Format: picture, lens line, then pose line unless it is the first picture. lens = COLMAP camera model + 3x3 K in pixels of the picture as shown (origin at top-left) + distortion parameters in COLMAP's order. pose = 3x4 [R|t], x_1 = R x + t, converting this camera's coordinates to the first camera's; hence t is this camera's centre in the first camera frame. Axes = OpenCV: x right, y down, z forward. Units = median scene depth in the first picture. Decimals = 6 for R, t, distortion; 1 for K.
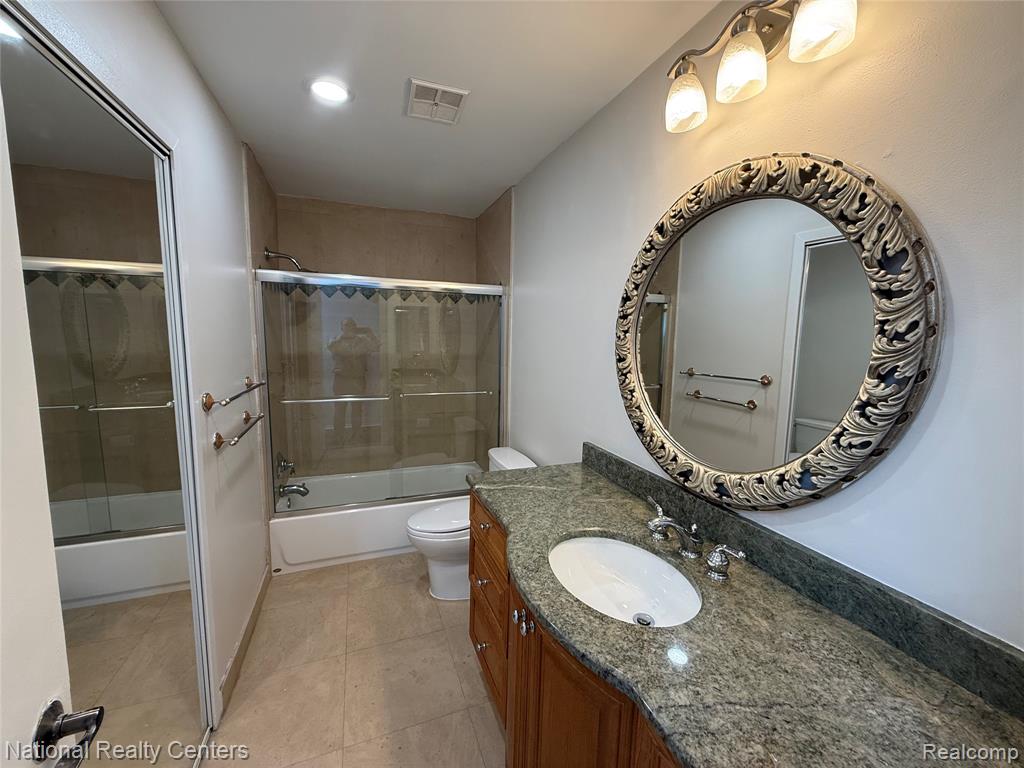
lens RADIAL K [[408.1, 0, 511.0], [0, 408.1, 383.0], [0, 0, 1]] dist [0.000665, -0.000442]
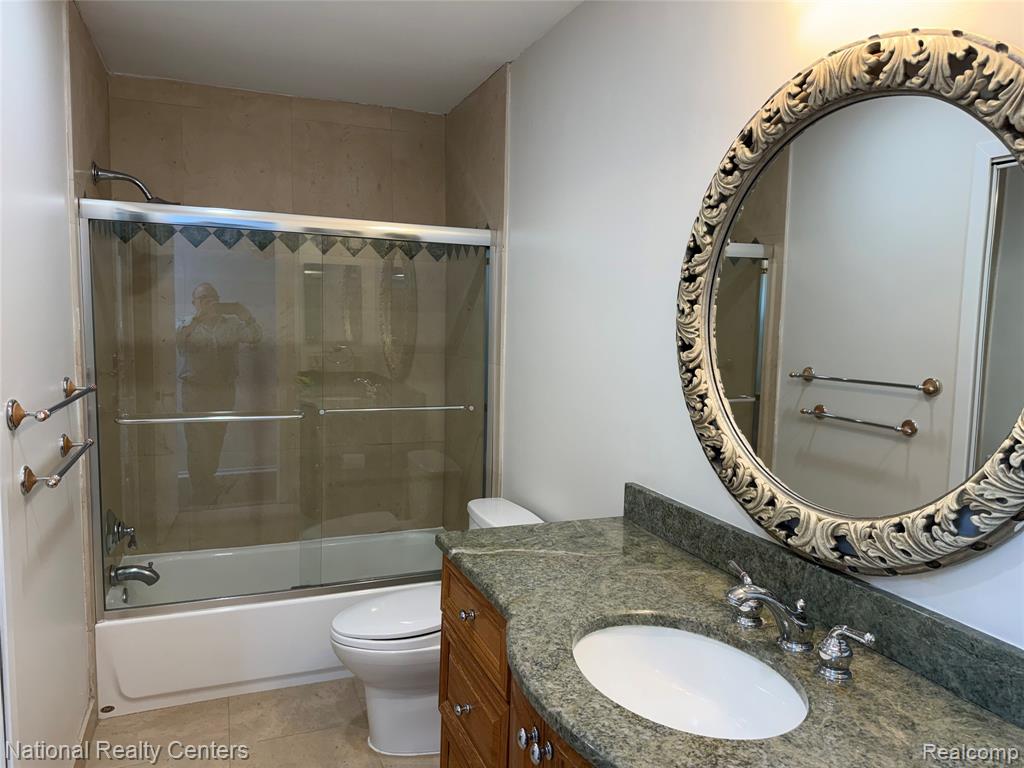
lens RADIAL K [[717.8, 0, 509.0], [0, 717.8, 387.4], [0, 0, 1]] dist [0.089859, -0.116599]
pose [[0.999900, 0.000432, 0.014127, -0.017325], [-0.000160, 0.999815, -0.019256, 0.027120], [-0.014133, 0.019252, 0.999715, -0.104662]]
